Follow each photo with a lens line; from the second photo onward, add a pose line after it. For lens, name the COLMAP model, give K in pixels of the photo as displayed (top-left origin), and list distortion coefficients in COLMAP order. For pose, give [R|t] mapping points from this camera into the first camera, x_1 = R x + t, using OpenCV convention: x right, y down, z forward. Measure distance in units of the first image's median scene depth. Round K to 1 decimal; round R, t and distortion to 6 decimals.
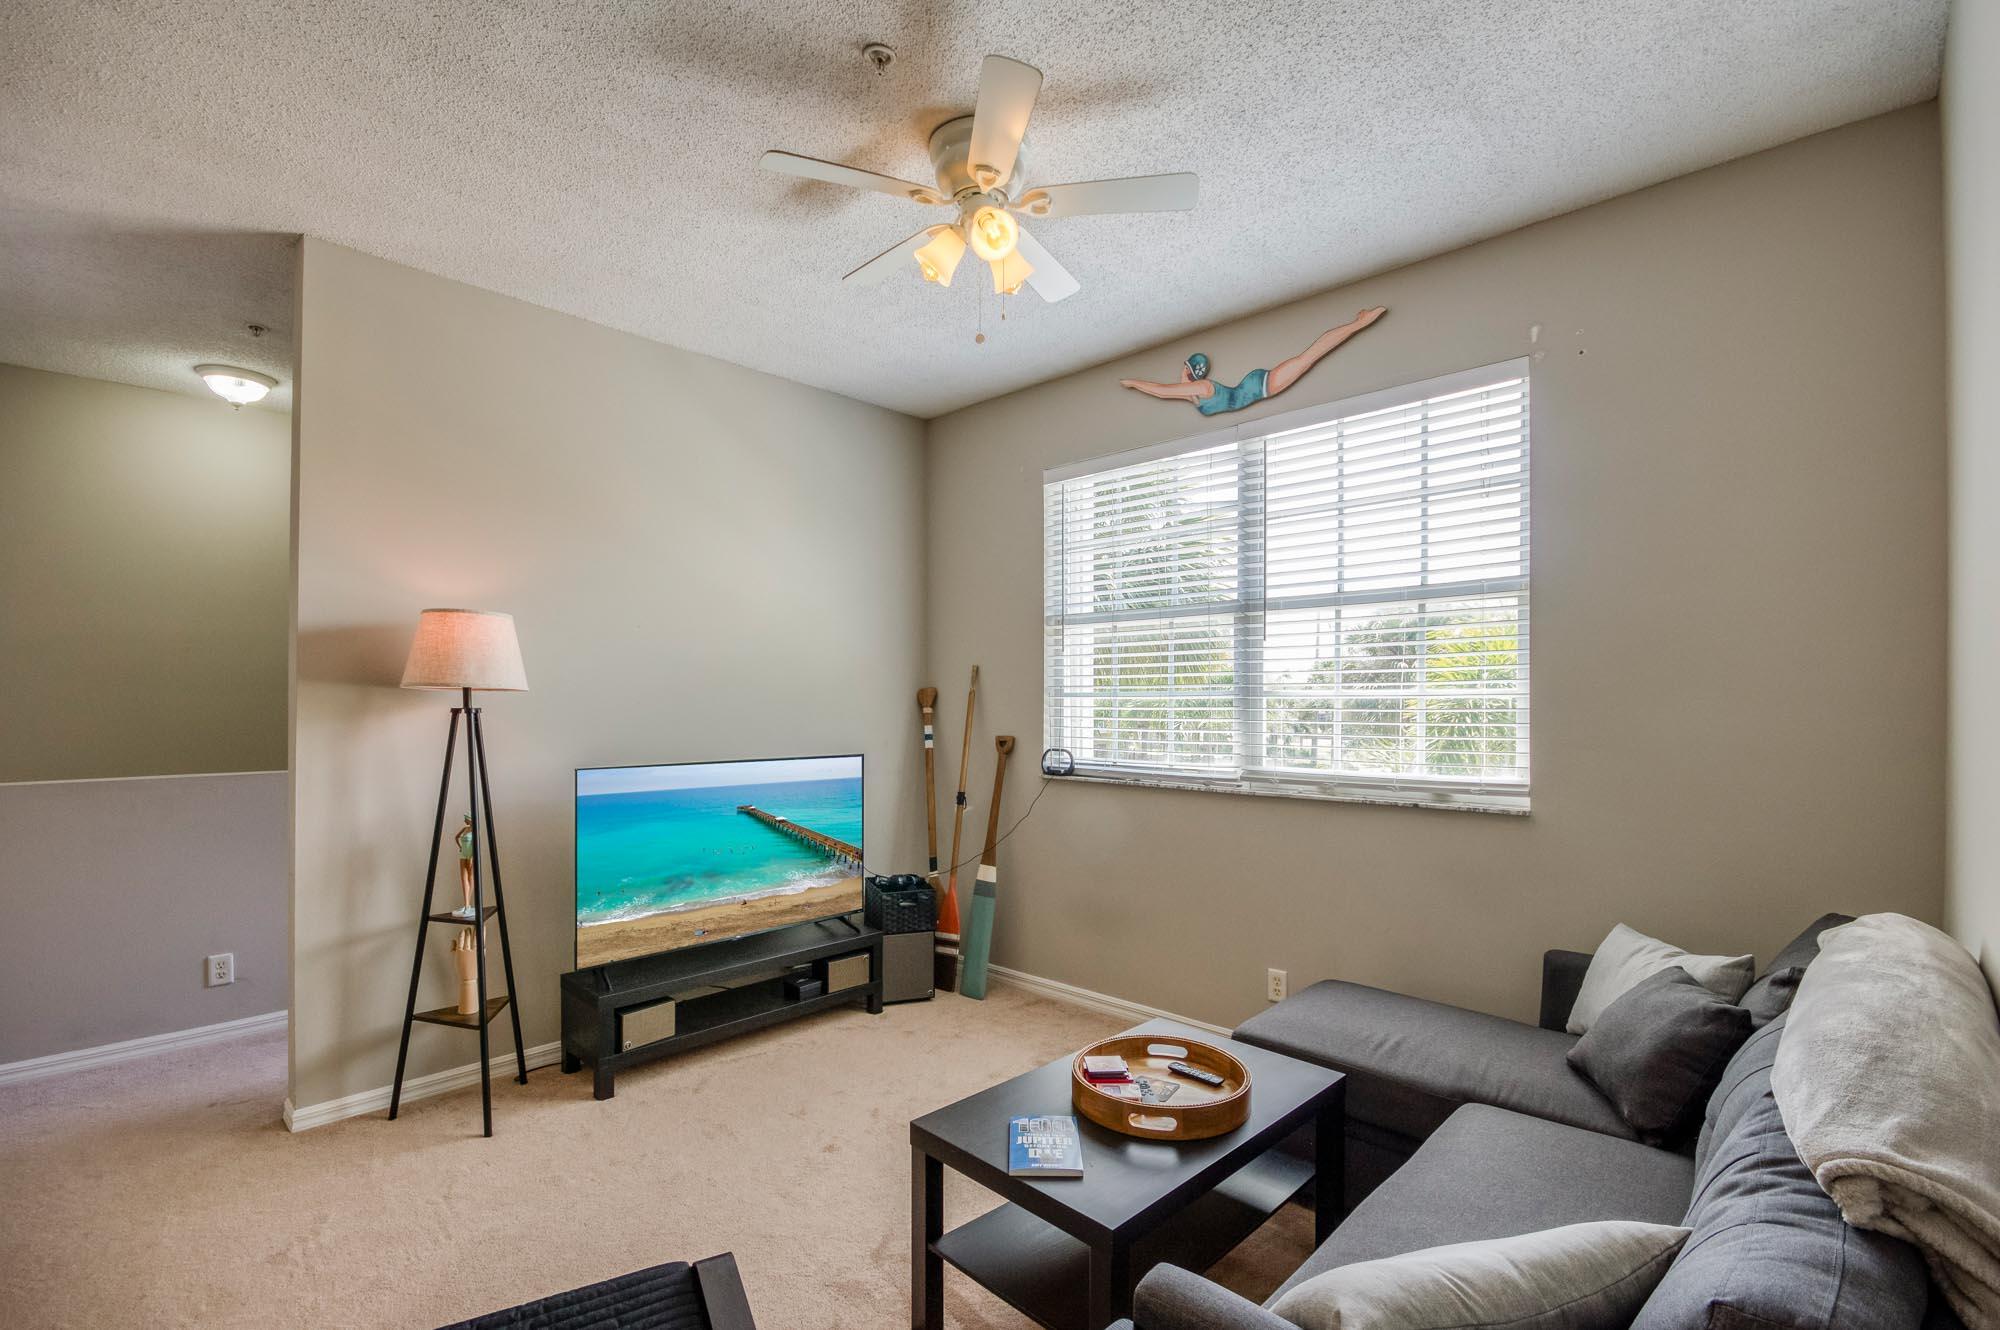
lens RADIAL K [[890.3, 0, 1009.3], [0, 890.3, 699.6], [0, 0, 1]] dist [-0.002842, -0.003686]
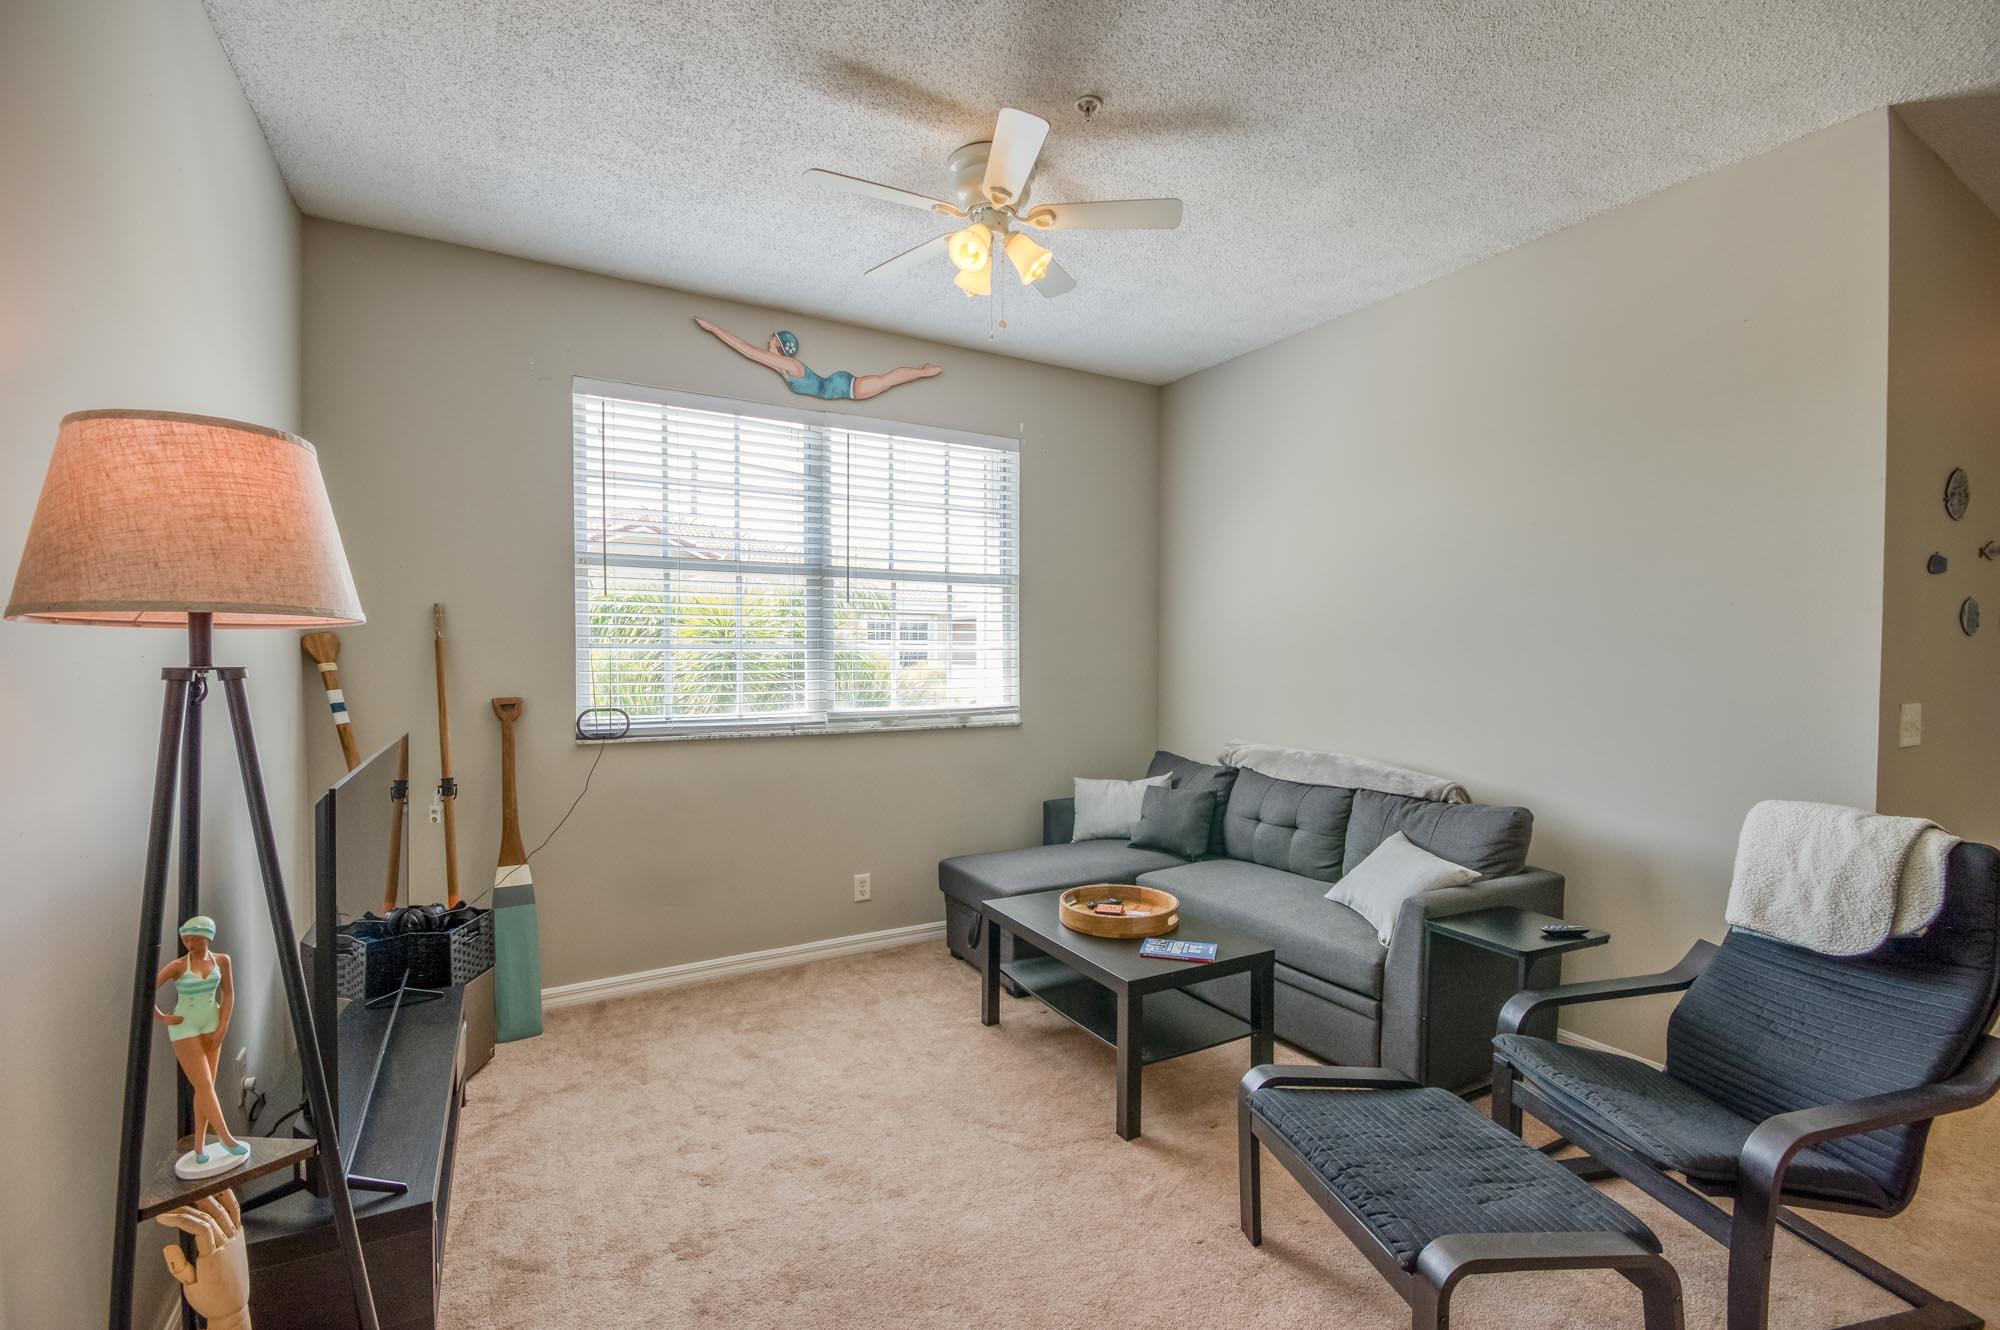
lens RADIAL K [[890.3, 0, 990.4], [0, 890.3, 663.8], [0, 0, 1]] dist [-0.002842, -0.003686]
pose [[0.281606, -0.008667, 0.959491, -0.760703], [-0.002186, 0.999951, 0.009674, 0.003390], [-0.959528, -0.004822, 0.281573, 0.458179]]
